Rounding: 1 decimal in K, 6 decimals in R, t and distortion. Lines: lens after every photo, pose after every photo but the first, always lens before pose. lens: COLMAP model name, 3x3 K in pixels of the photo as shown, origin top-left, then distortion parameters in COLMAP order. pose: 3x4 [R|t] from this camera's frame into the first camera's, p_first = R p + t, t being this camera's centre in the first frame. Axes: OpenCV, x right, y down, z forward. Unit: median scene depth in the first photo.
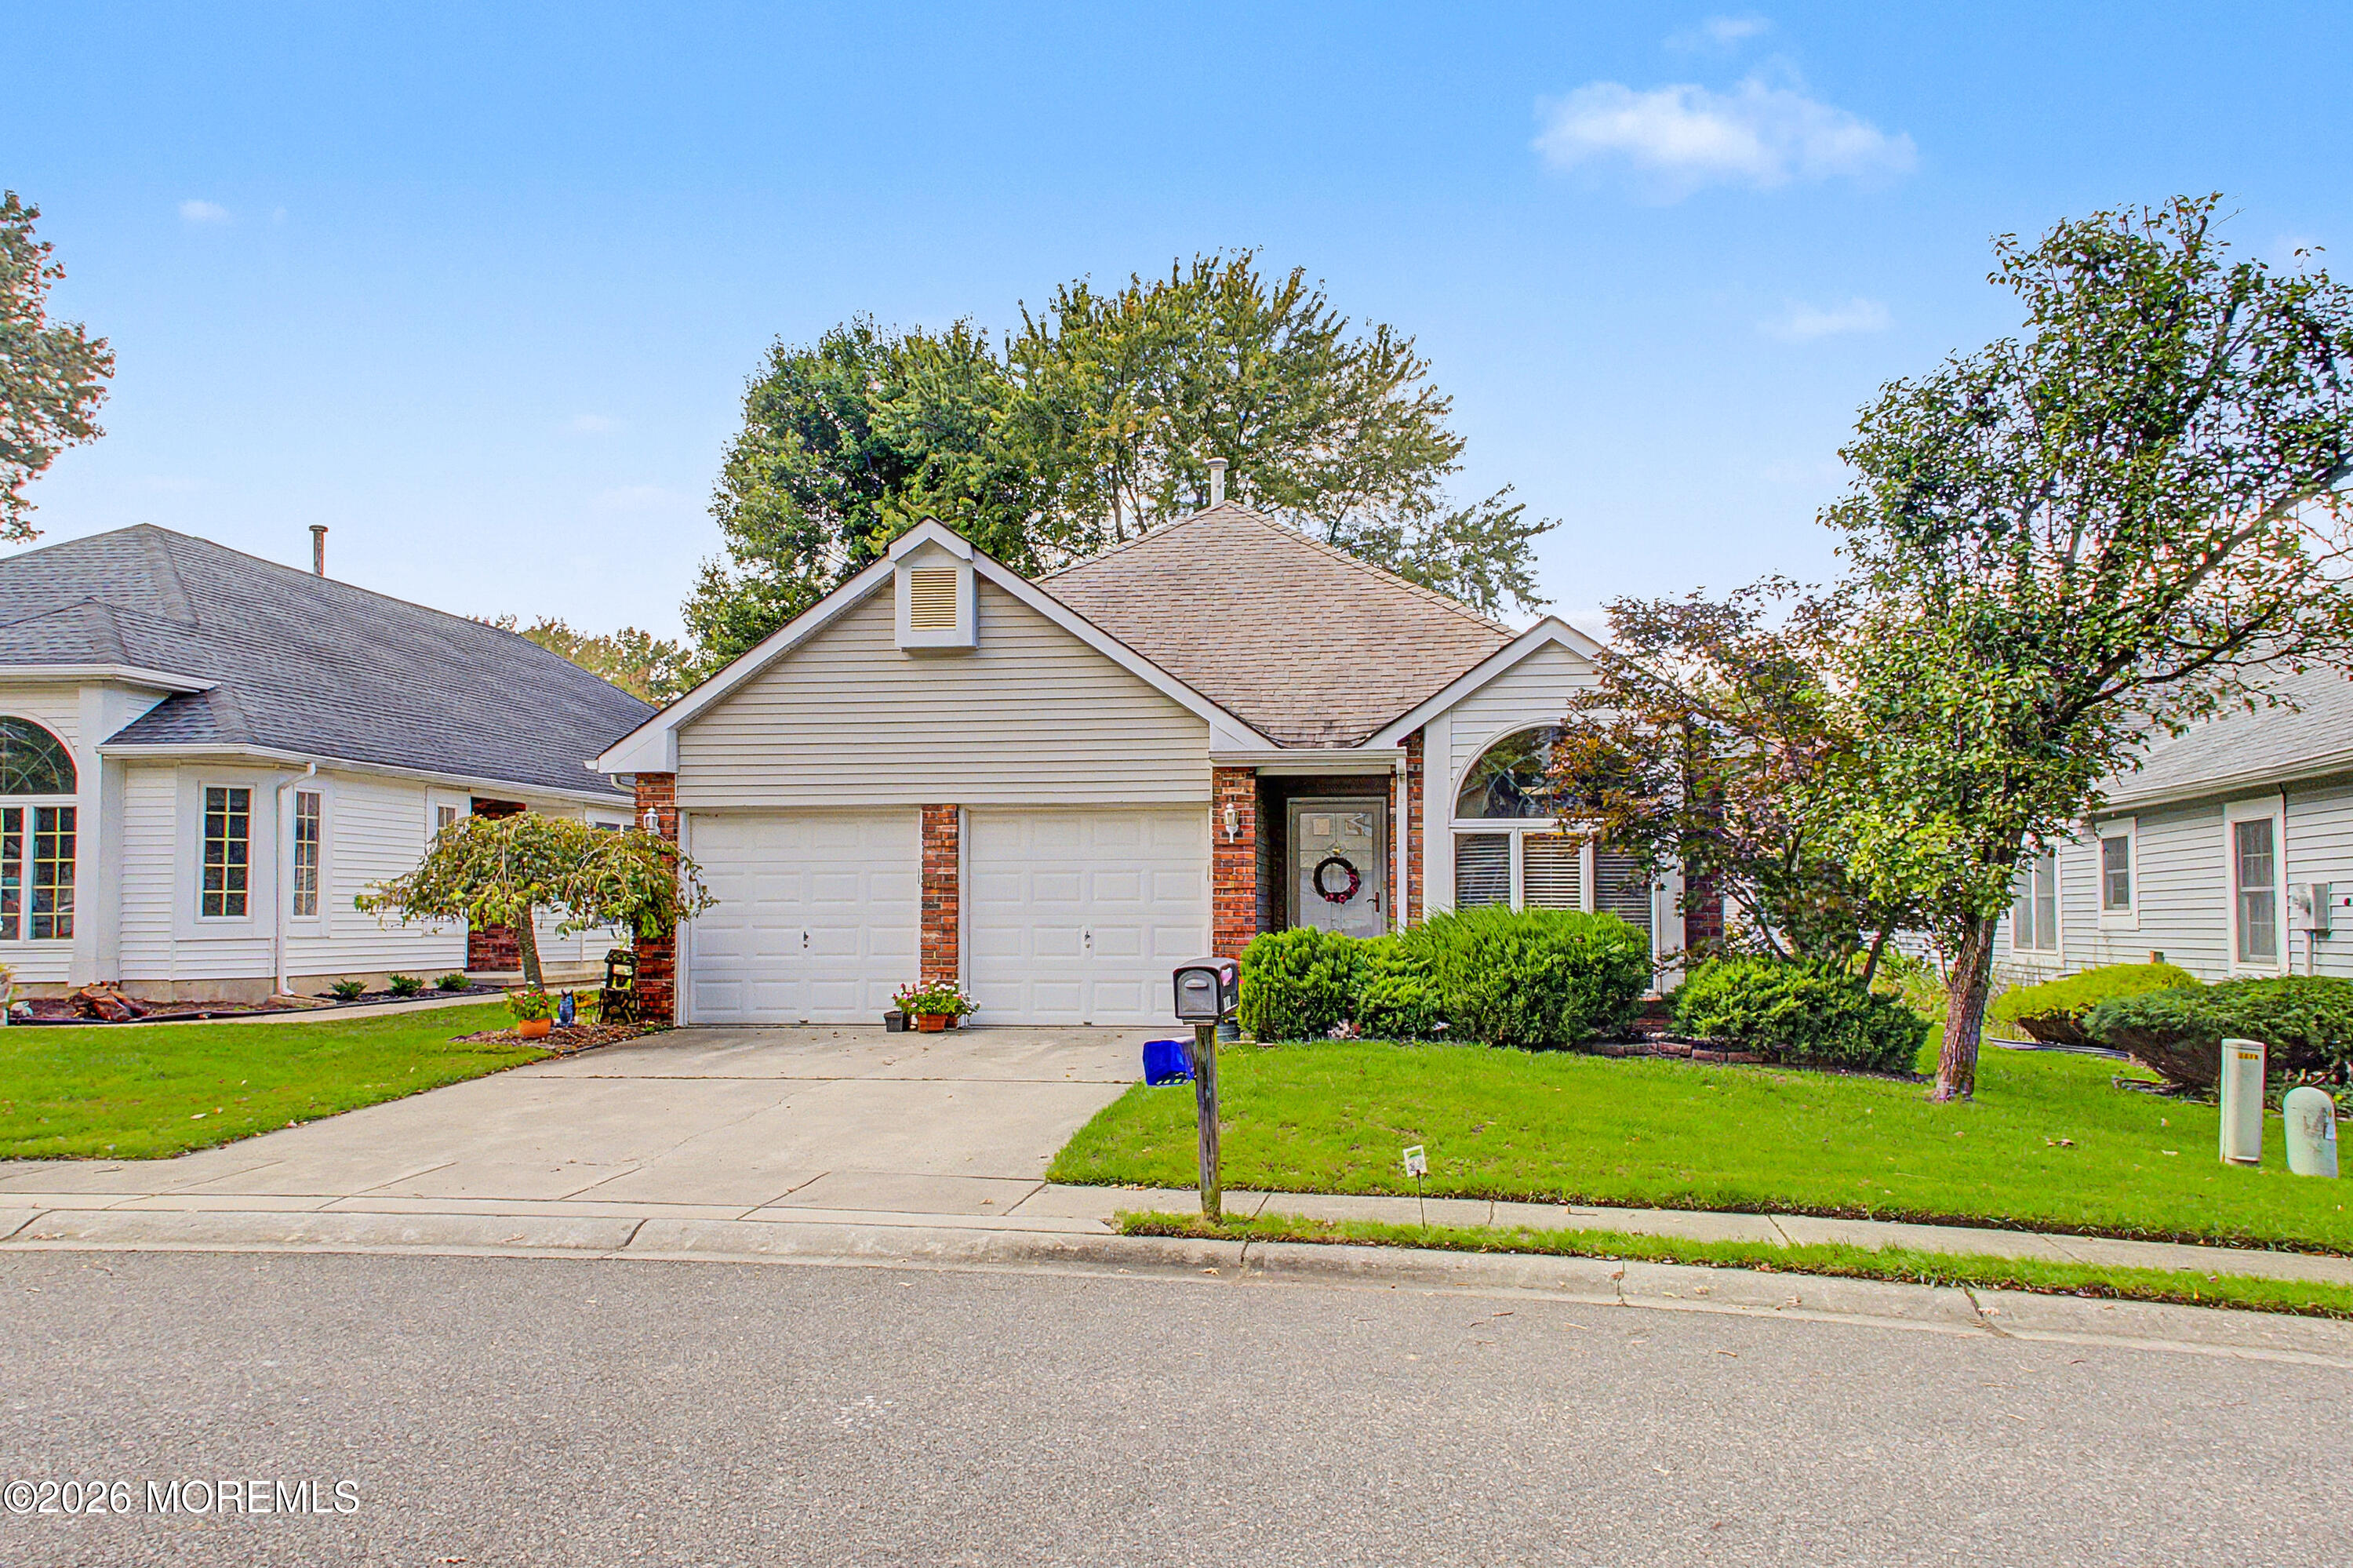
lens RADIAL K [[1704.8, 0, 1176.5], [0, 1704.8, 784.0], [0, 0, 1]] dist [0.161675, -0.001153]
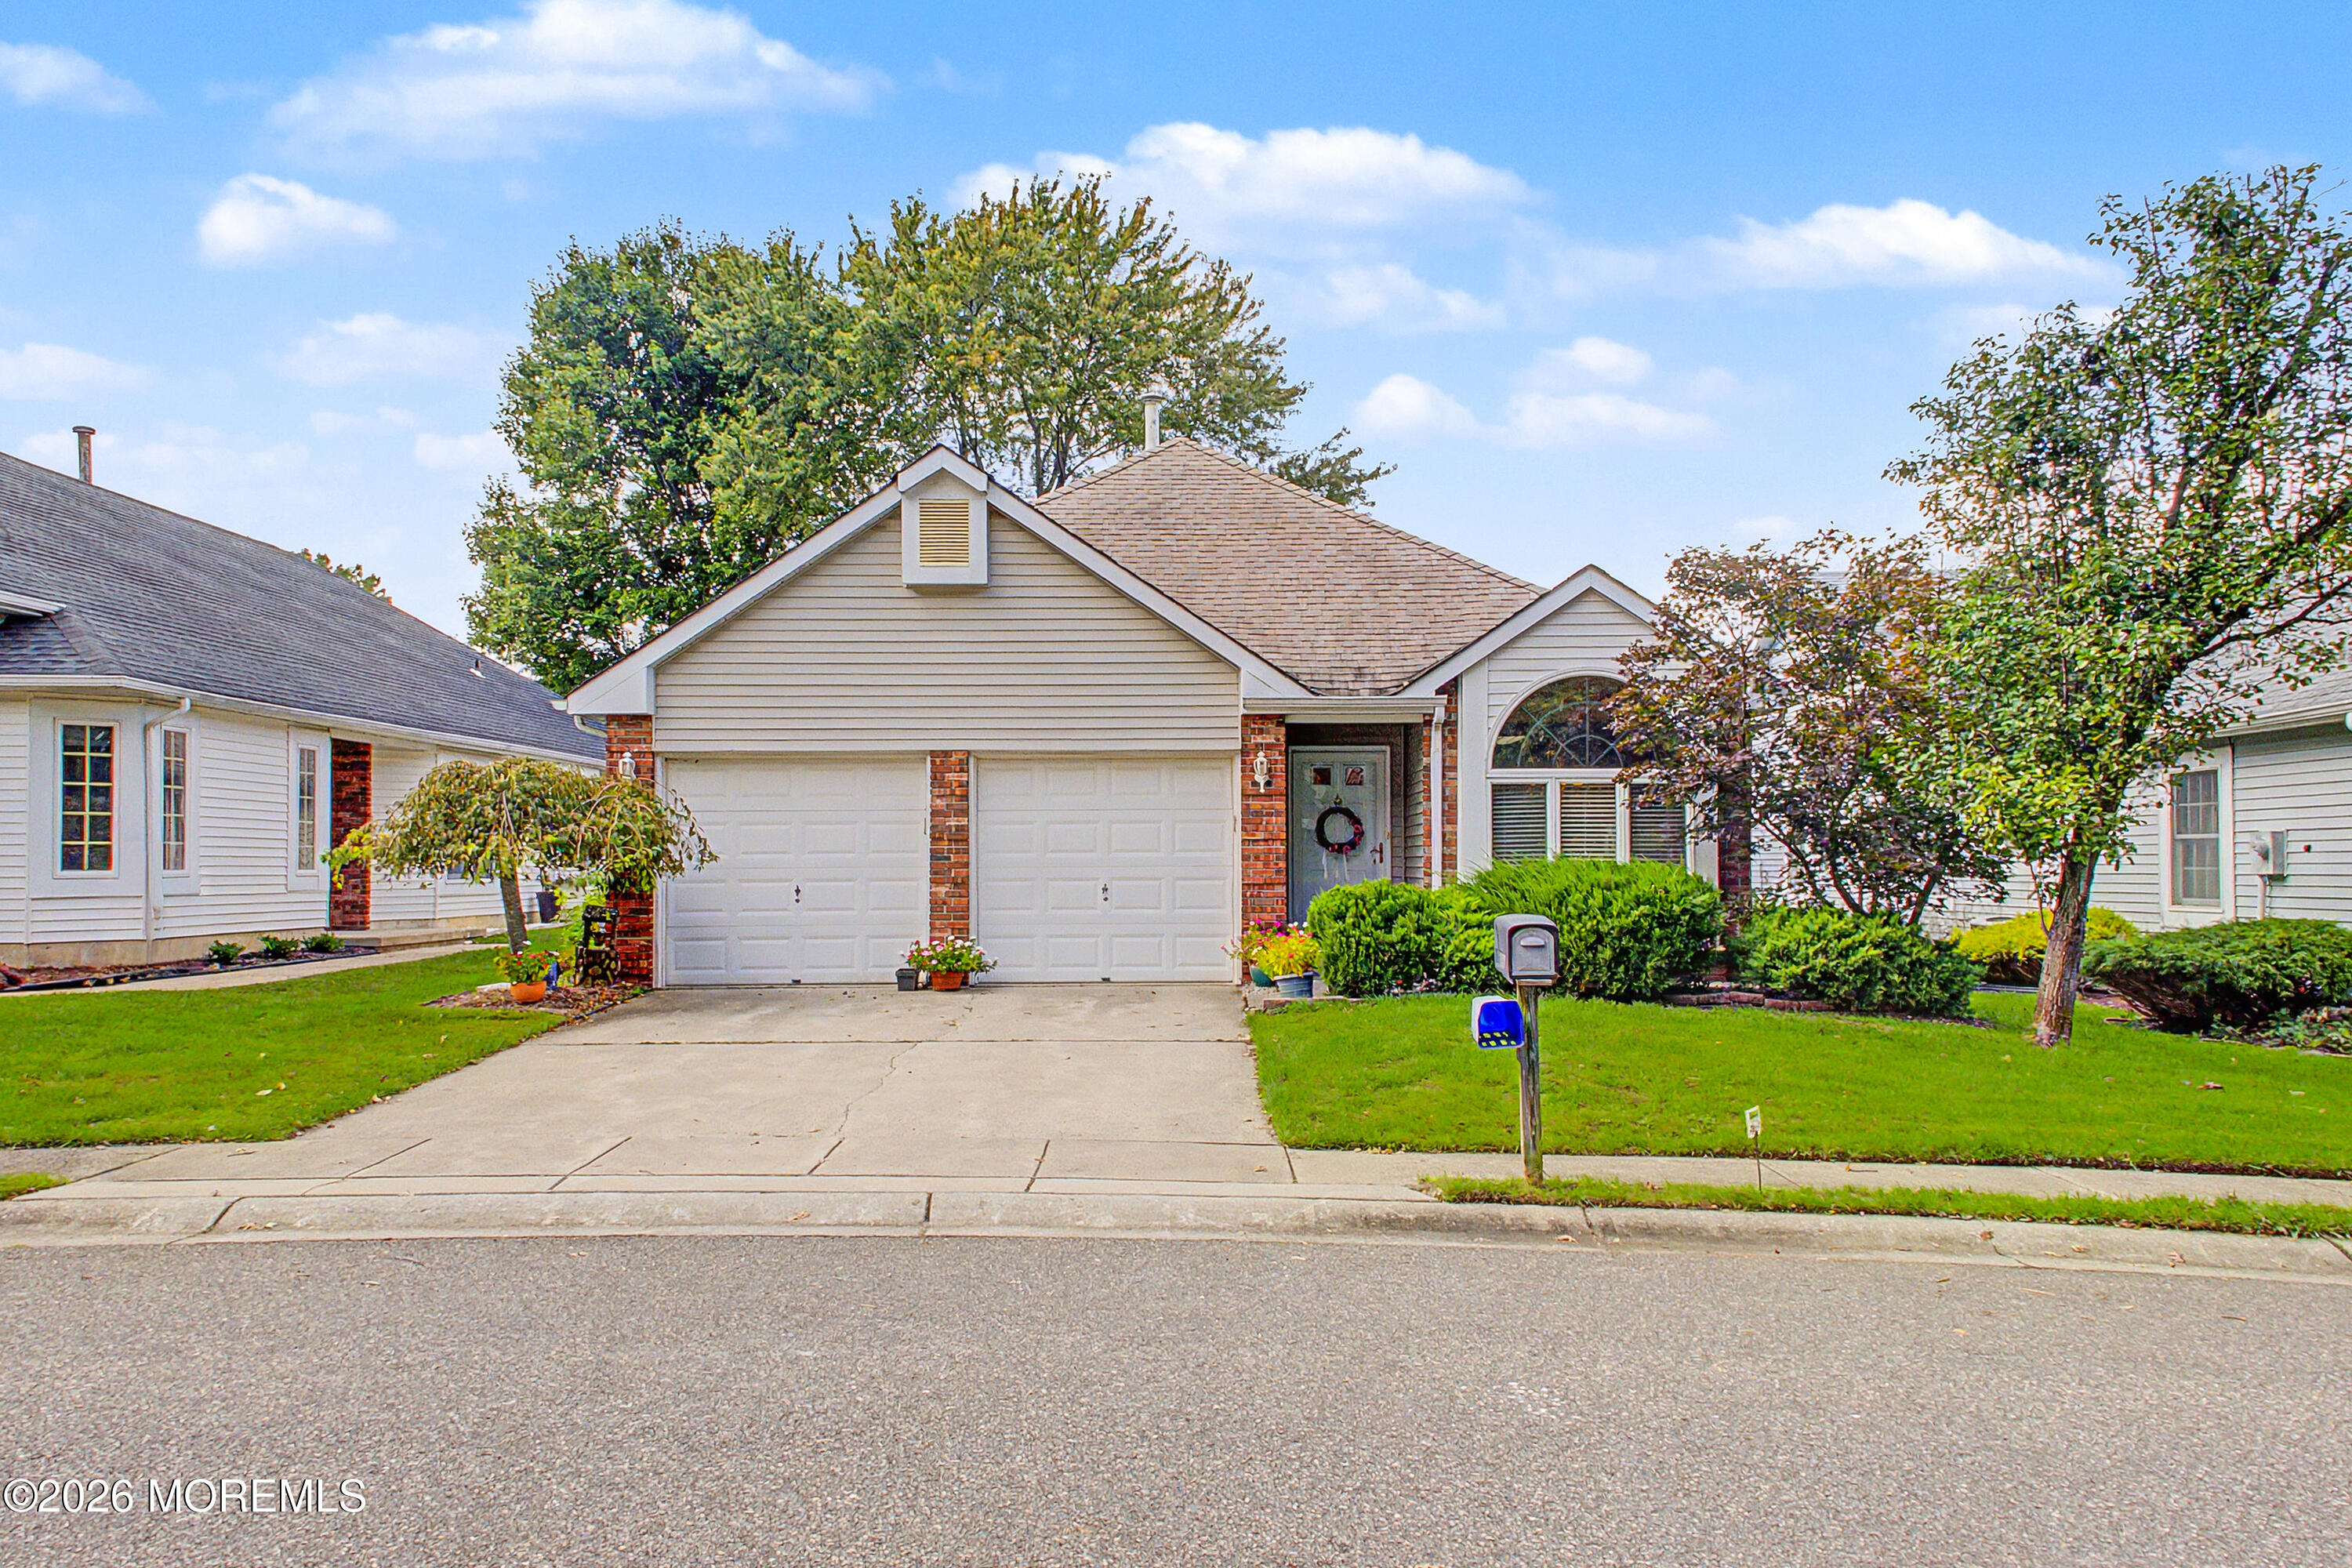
lens RADIAL K [[1743.7, 0, 1173.9], [0, 1743.7, 766.8], [0, 0, 1]] dist [0.160957, -0.004753]
pose [[0.989616, 0.004555, 0.143663, -0.156362], [-0.007566, 0.999763, 0.020420, -0.000046], [-0.143536, -0.021295, 0.989416, 0.024896]]
